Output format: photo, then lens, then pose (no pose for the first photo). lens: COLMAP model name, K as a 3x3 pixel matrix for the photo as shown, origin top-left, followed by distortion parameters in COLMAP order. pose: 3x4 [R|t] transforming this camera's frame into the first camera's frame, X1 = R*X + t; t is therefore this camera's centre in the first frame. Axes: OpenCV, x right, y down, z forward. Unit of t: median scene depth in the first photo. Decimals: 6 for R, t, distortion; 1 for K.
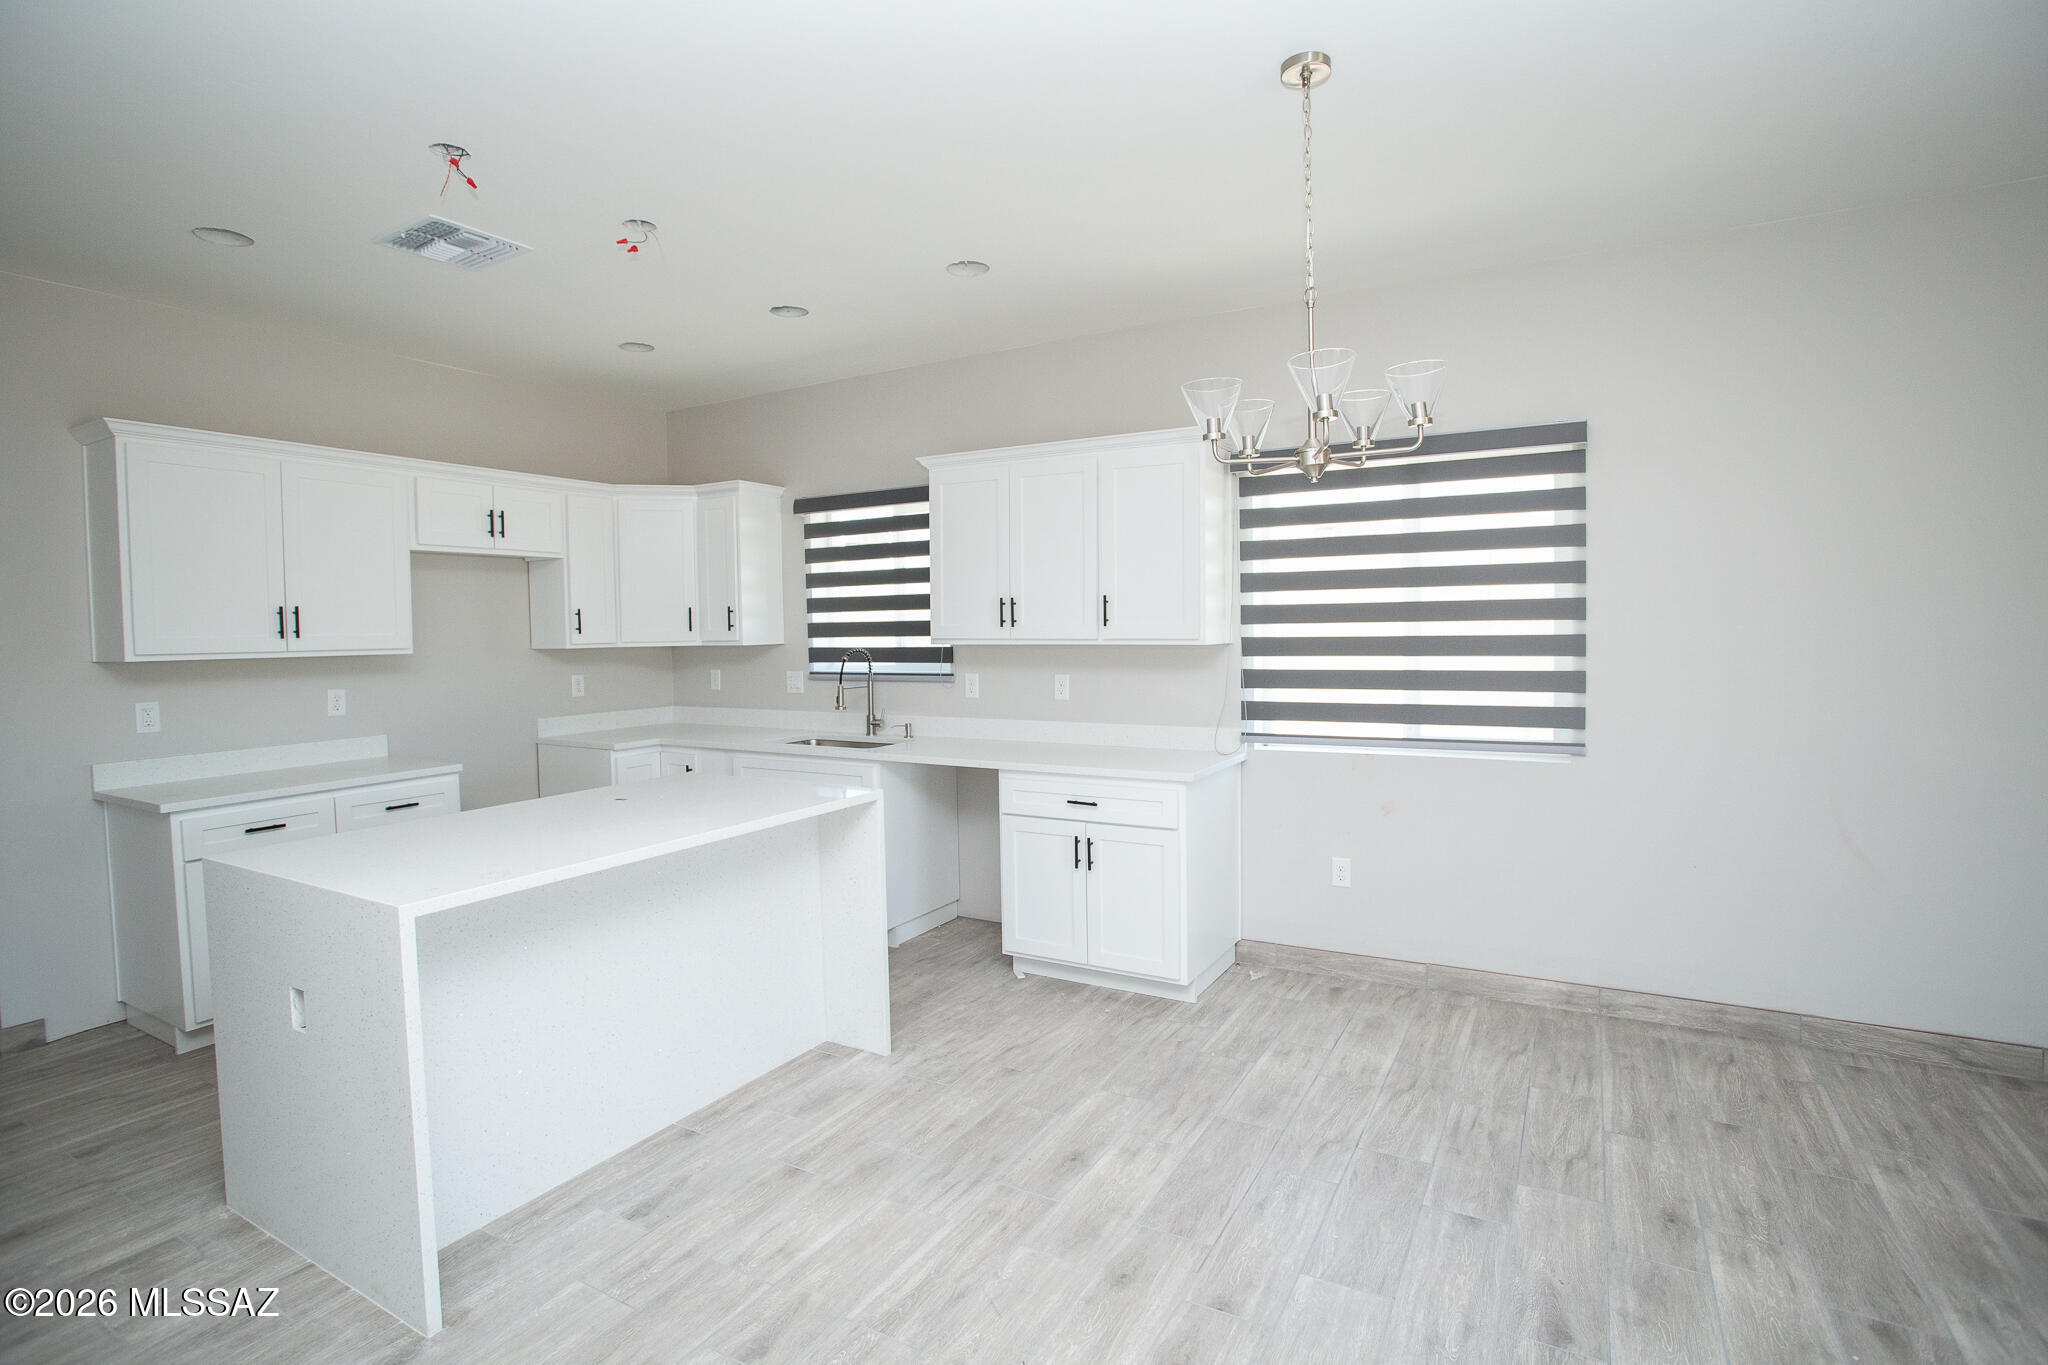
lens RADIAL K [[992.7, 0, 1025.1], [0, 992.7, 667.3], [0, 0, 1]] dist [-0.062271, 0.022879]
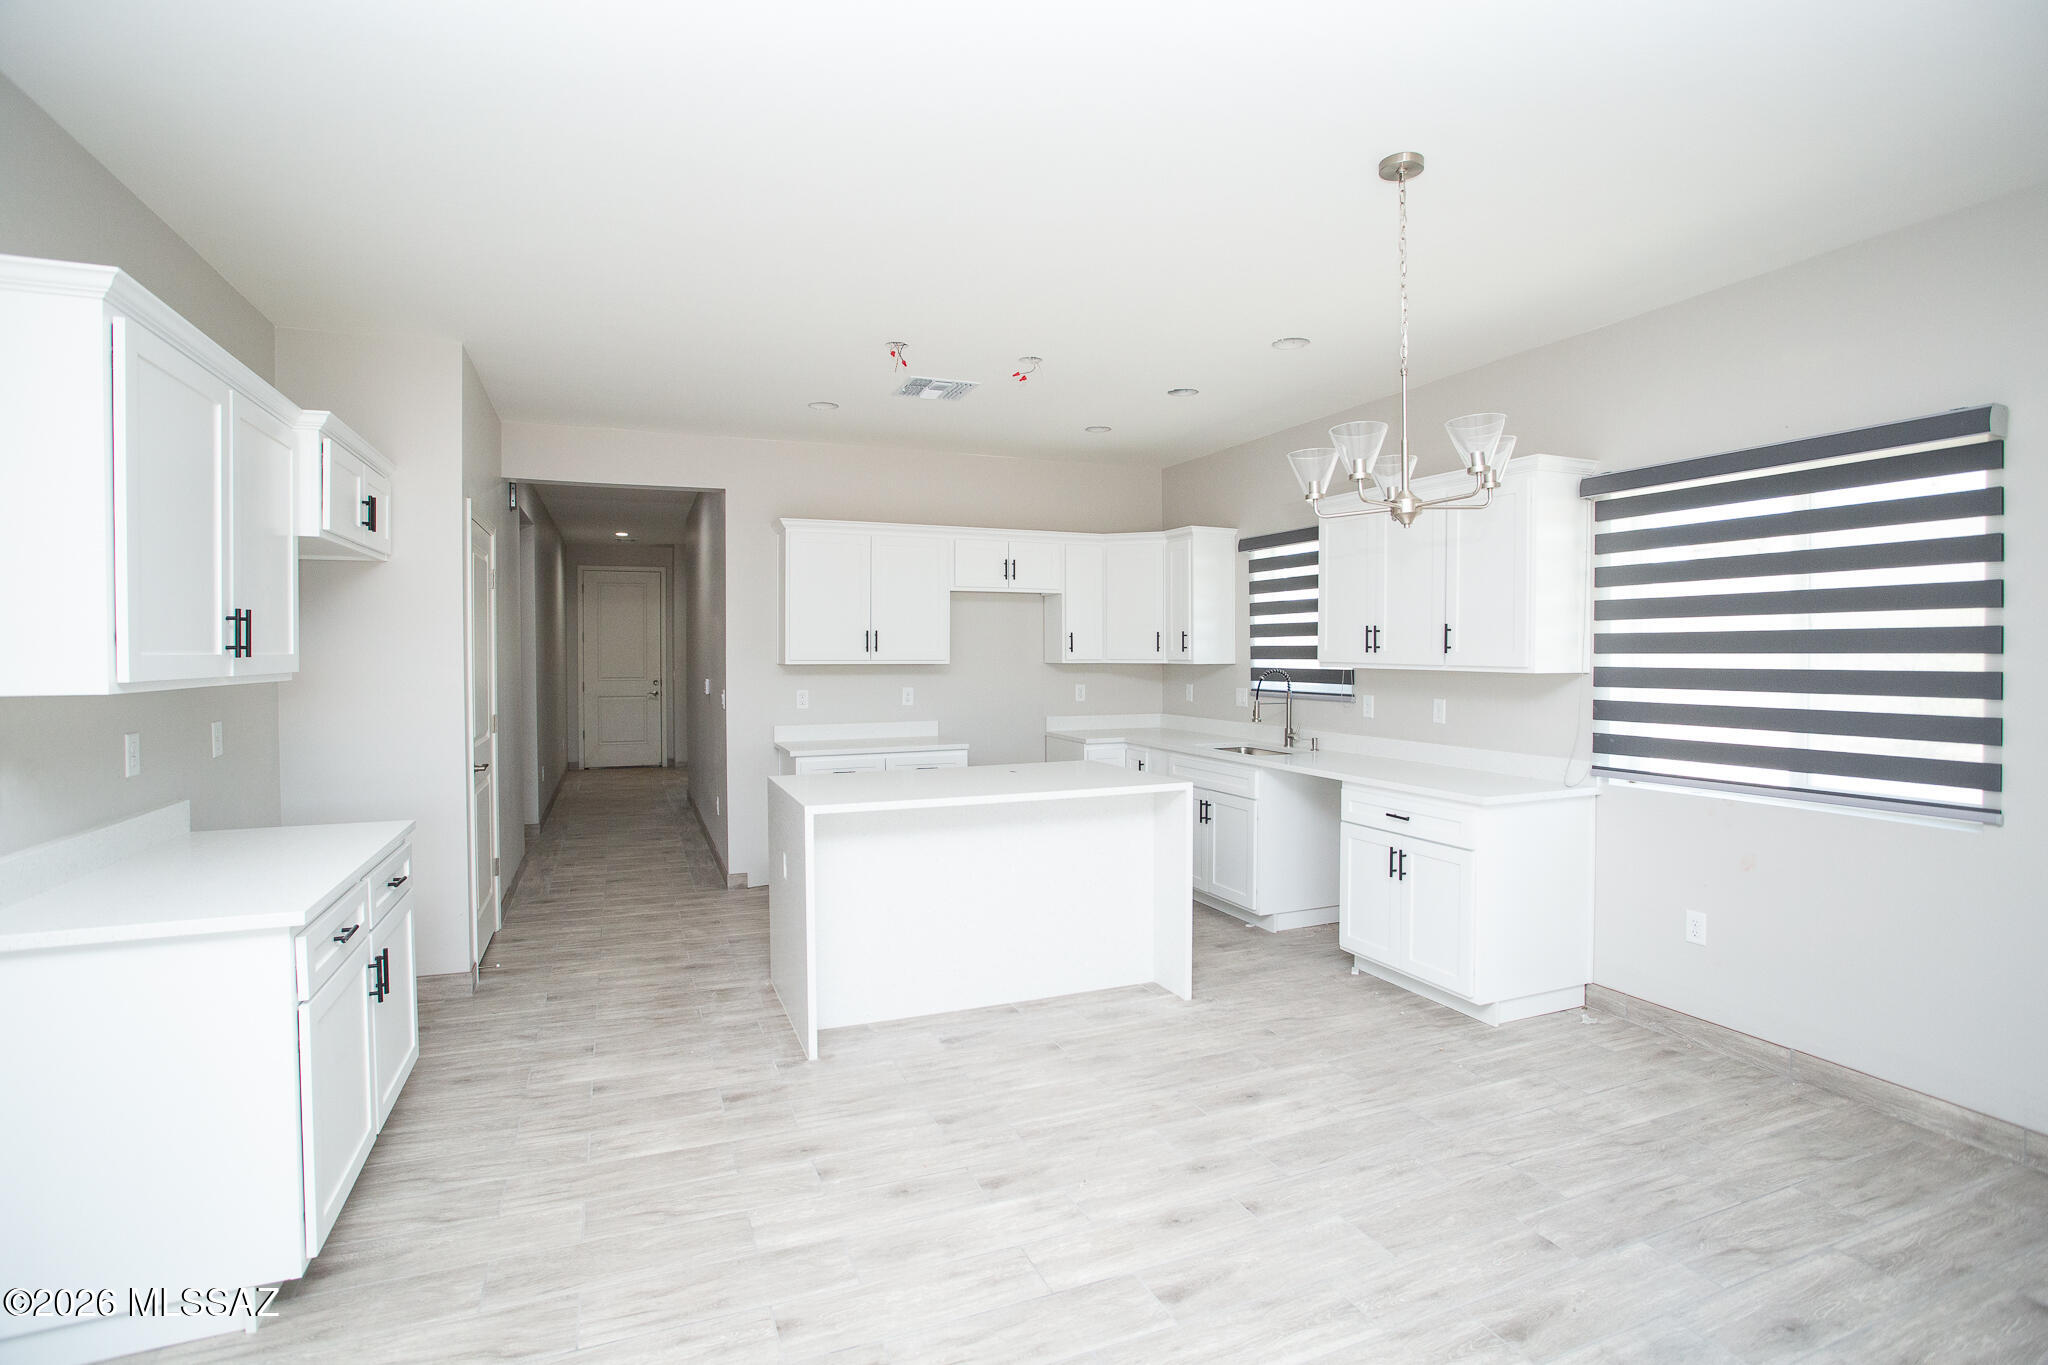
lens RADIAL K [[992.7, 0, 1027.1], [0, 992.7, 670.9], [0, 0, 1]] dist [-0.062271, 0.022879]
pose [[0.792853, 0.026720, -0.608827, 0.392109], [-0.036831, 0.999313, -0.004106, -0.002362], [0.608299, 0.025679, 0.793293, -0.093152]]
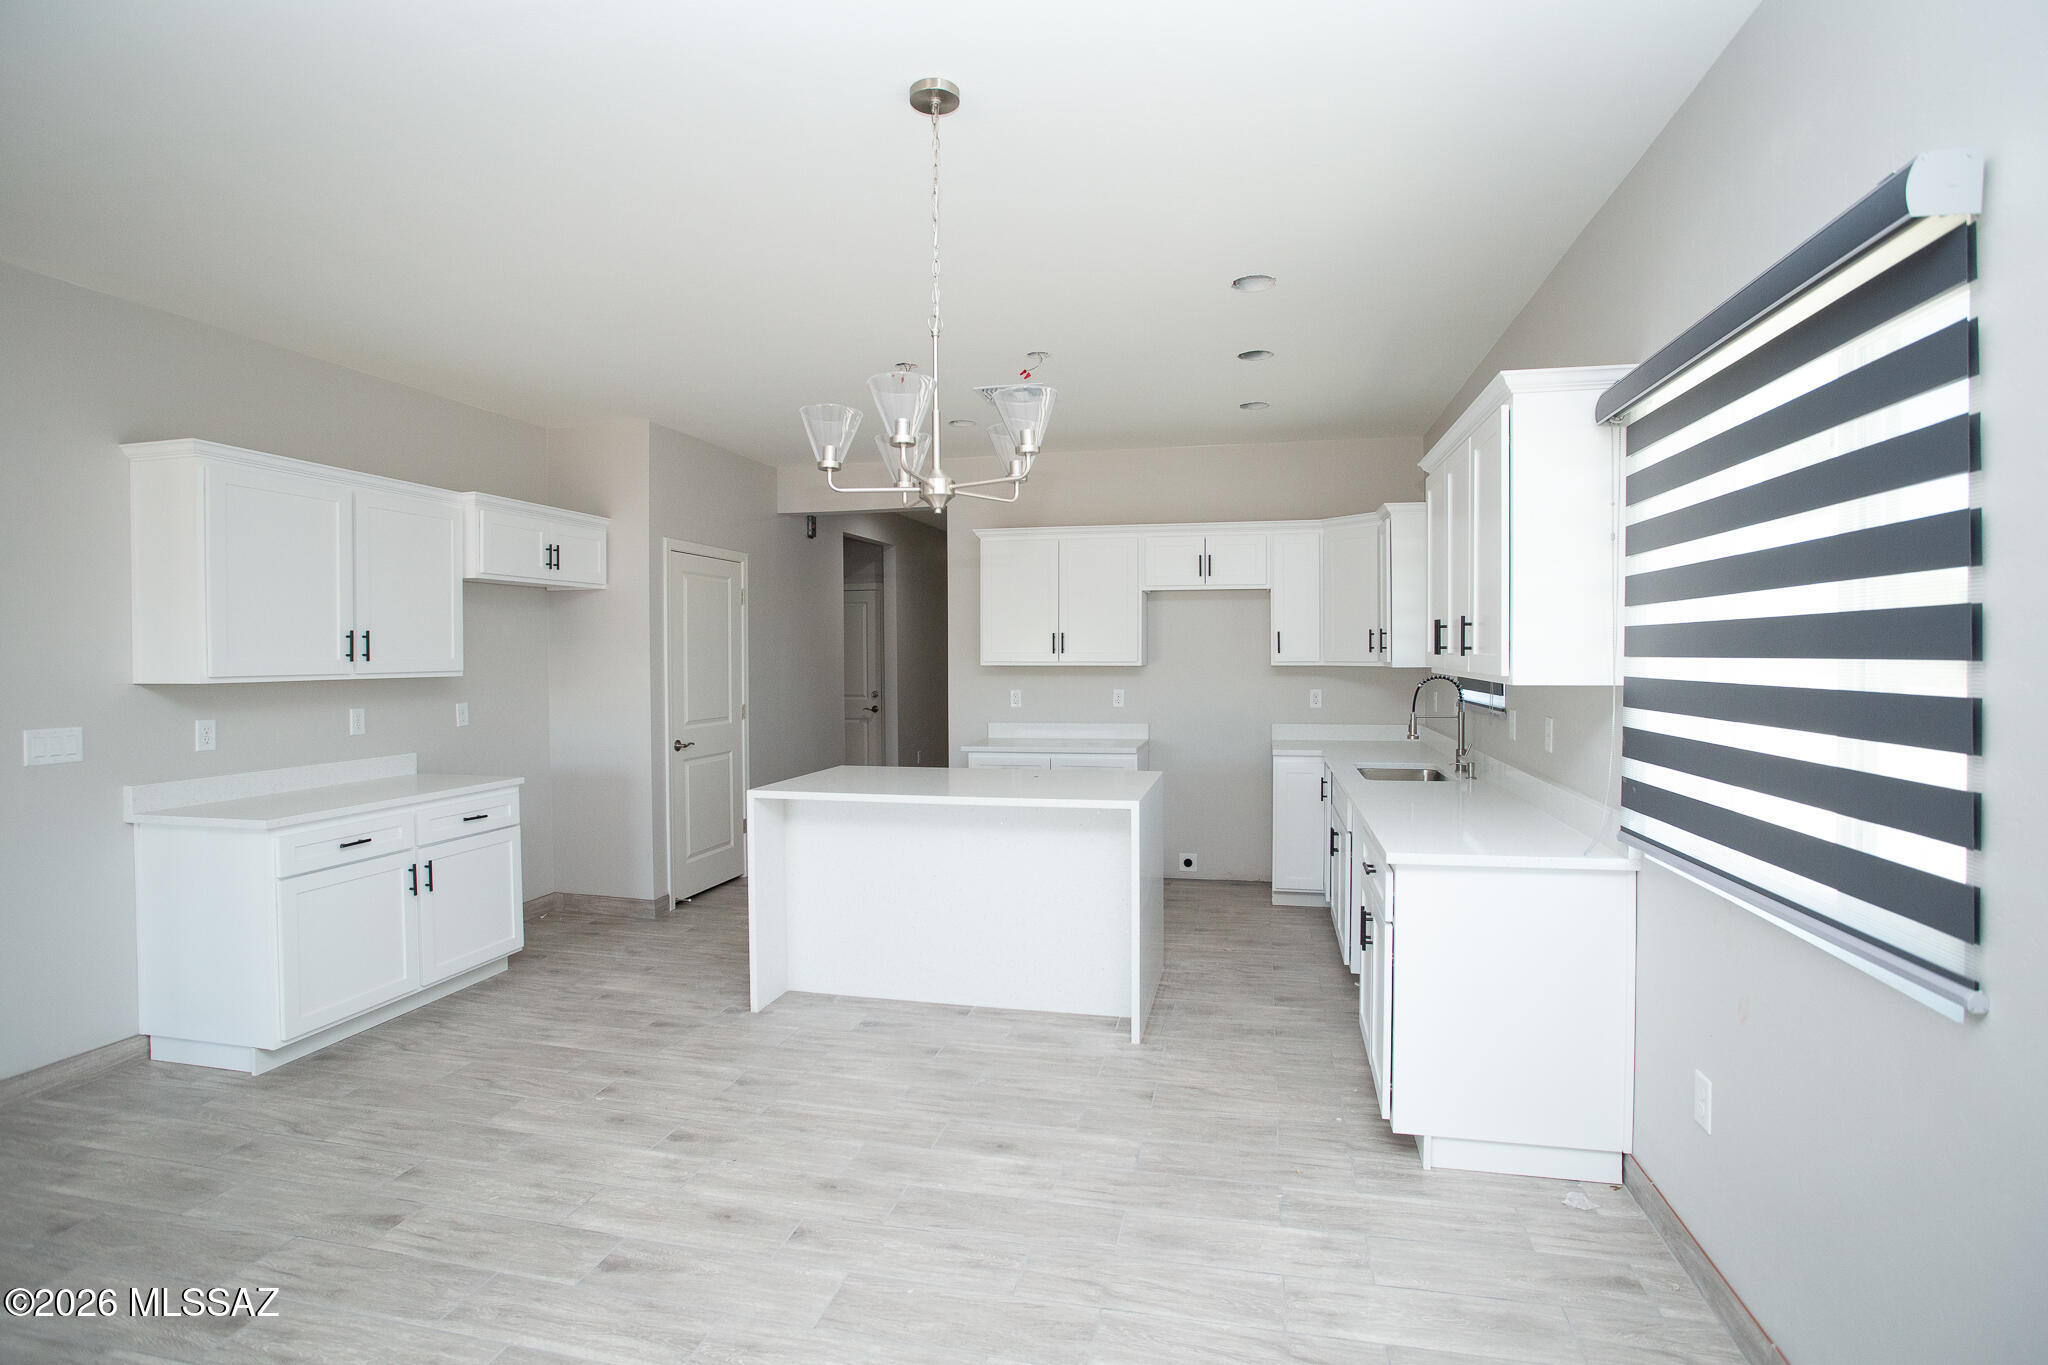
lens RADIAL K [[992.7, 0, 1028.7], [0, 992.7, 672.9], [0, 0, 1]] dist [-0.062271, 0.022879]
pose [[0.291682, 0.034505, -0.955893, 0.771506], [-0.039287, 0.998938, 0.024070, -0.036069], [0.955708, 0.030533, 0.292728, 0.496291]]
